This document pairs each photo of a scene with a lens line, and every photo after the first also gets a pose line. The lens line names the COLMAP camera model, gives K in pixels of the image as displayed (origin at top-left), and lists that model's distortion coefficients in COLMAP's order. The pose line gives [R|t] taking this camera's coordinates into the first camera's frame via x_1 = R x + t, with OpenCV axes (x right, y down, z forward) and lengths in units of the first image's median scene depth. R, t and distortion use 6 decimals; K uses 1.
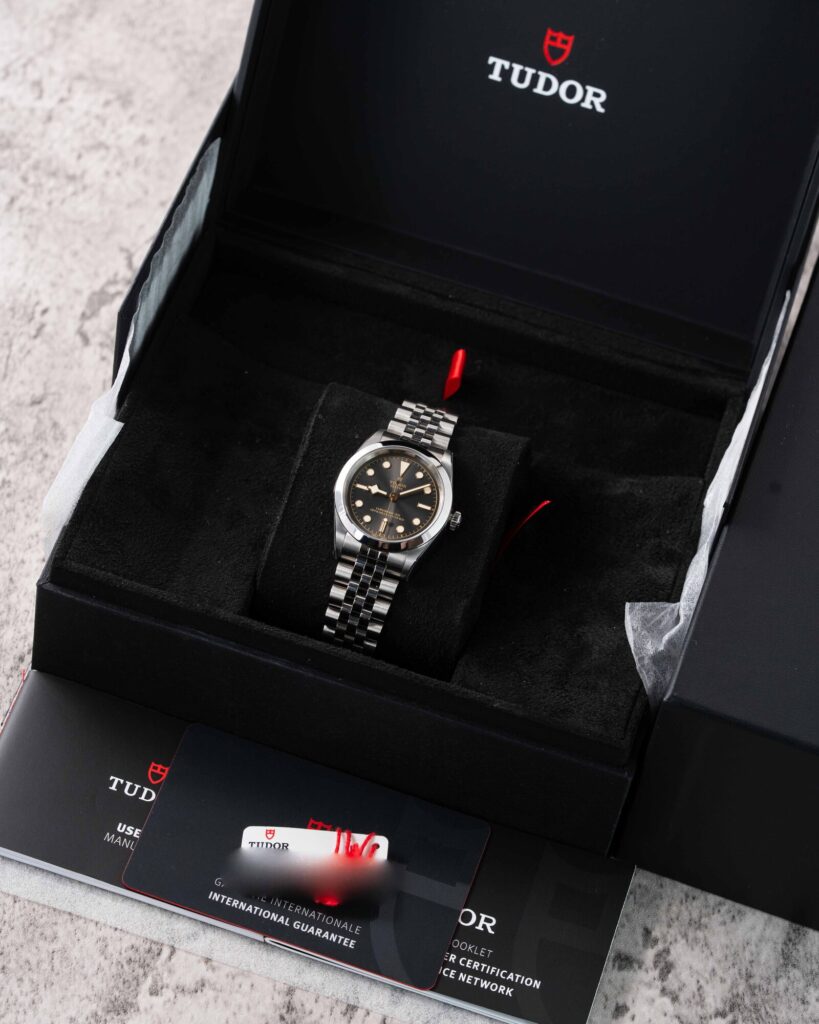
lens RADIAL K [[4174.6, 0, 409.5], [0, 4174.6, 512.0], [0, 0, 1]] dist [0.114841, -2.589006]
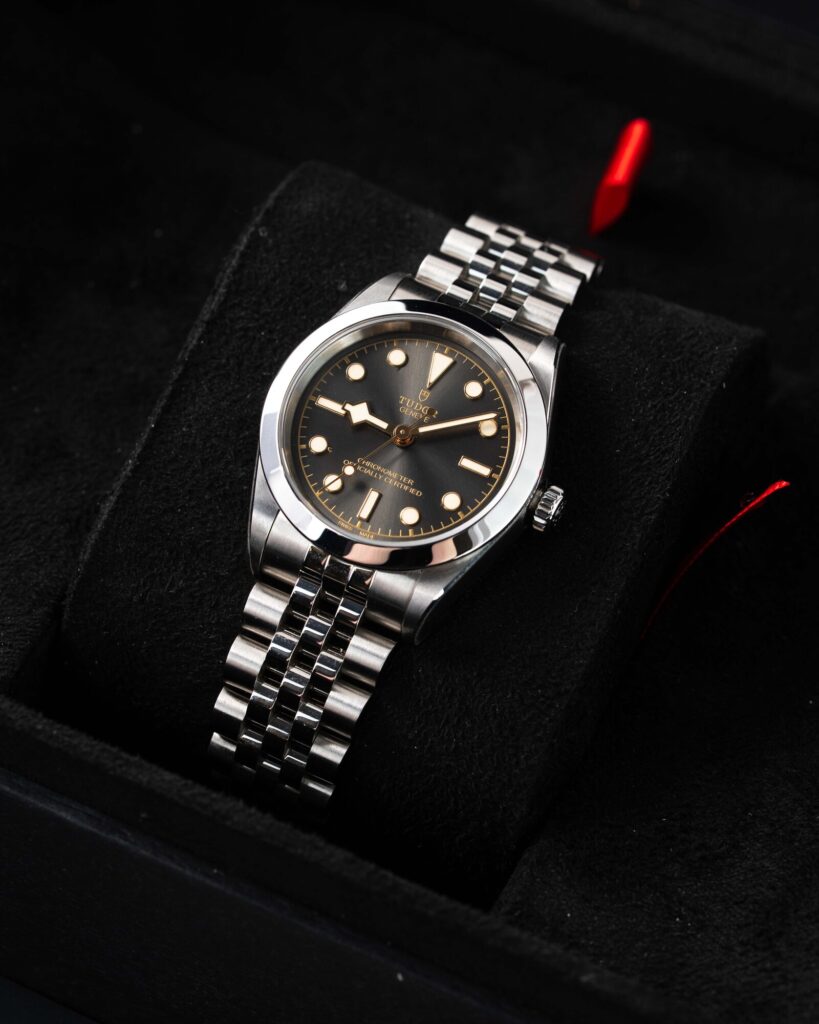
lens RADIAL K [[4174.6, 0, 409.5], [0, 4174.6, 512.0], [0, 0, 1]] dist [0.114841, -2.589006]
pose [[0.987945, 0.092670, -0.124003, 0.048186], [-0.093598, 0.995609, -0.001660, 0.004413], [0.123305, 0.013247, 0.992280, 0.593546]]
